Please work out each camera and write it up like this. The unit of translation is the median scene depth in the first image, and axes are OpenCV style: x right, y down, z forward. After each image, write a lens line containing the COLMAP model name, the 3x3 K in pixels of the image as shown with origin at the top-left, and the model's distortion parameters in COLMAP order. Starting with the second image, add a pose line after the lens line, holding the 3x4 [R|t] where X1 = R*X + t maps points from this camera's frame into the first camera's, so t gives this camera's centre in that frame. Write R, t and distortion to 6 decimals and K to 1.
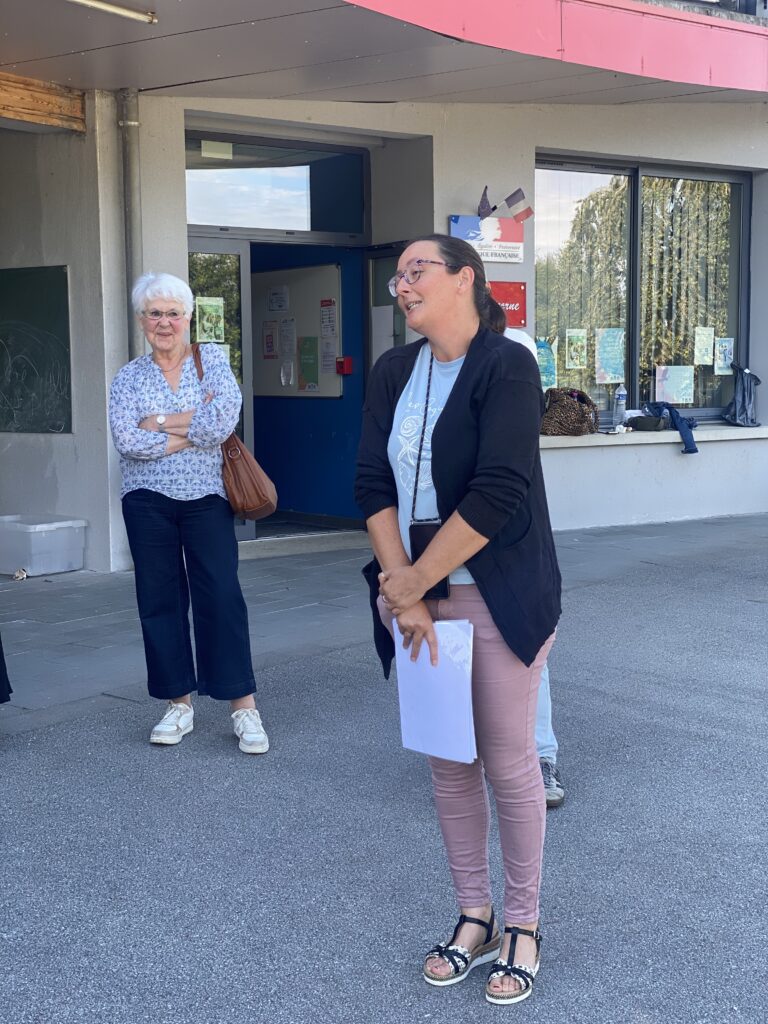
lens RADIAL K [[1544.1, 0, 378.9], [0, 1544.1, 508.4], [0, 0, 1]] dist [0.110983, 0.000000]
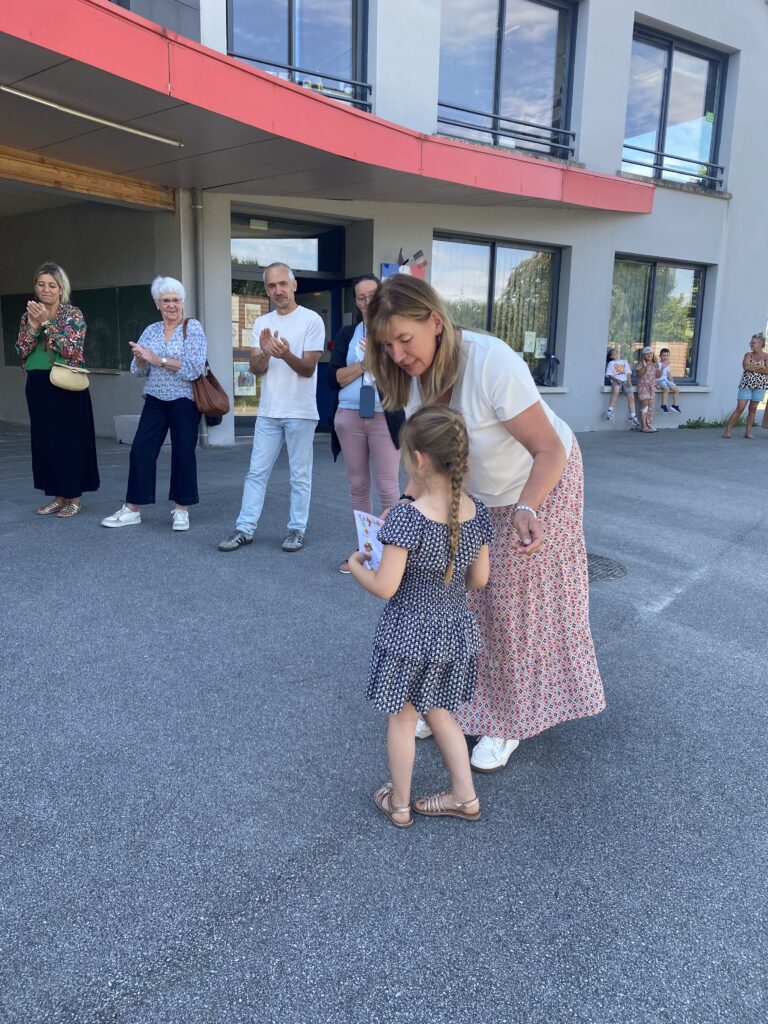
lens RADIAL K [[793.8, 0, 373.9], [0, 793.8, 515.3], [0, 0, 1]] dist [0.022302, -0.019024]
pose [[0.996534, 0.047002, -0.068640, 0.112804], [-0.039709, 0.993785, 0.103992, 0.012082], [0.073101, -0.100906, 0.992207, 0.020183]]
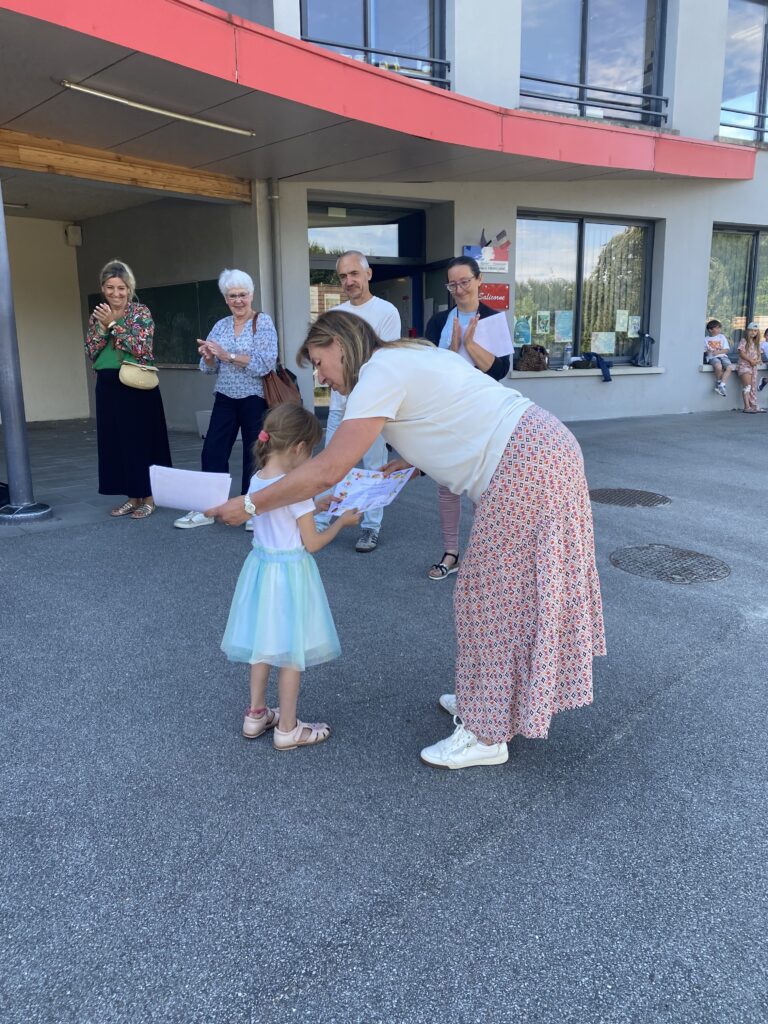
lens RADIAL K [[793.8, 0, 387.7], [0, 793.8, 506.7], [0, 0, 1]] dist [0.022302, -0.019024]
pose [[0.985785, 0.033215, -0.164697, 0.117981], [-0.014469, 0.993405, 0.113742, 0.007656], [0.167389, -0.109742, 0.979764, 0.044966]]
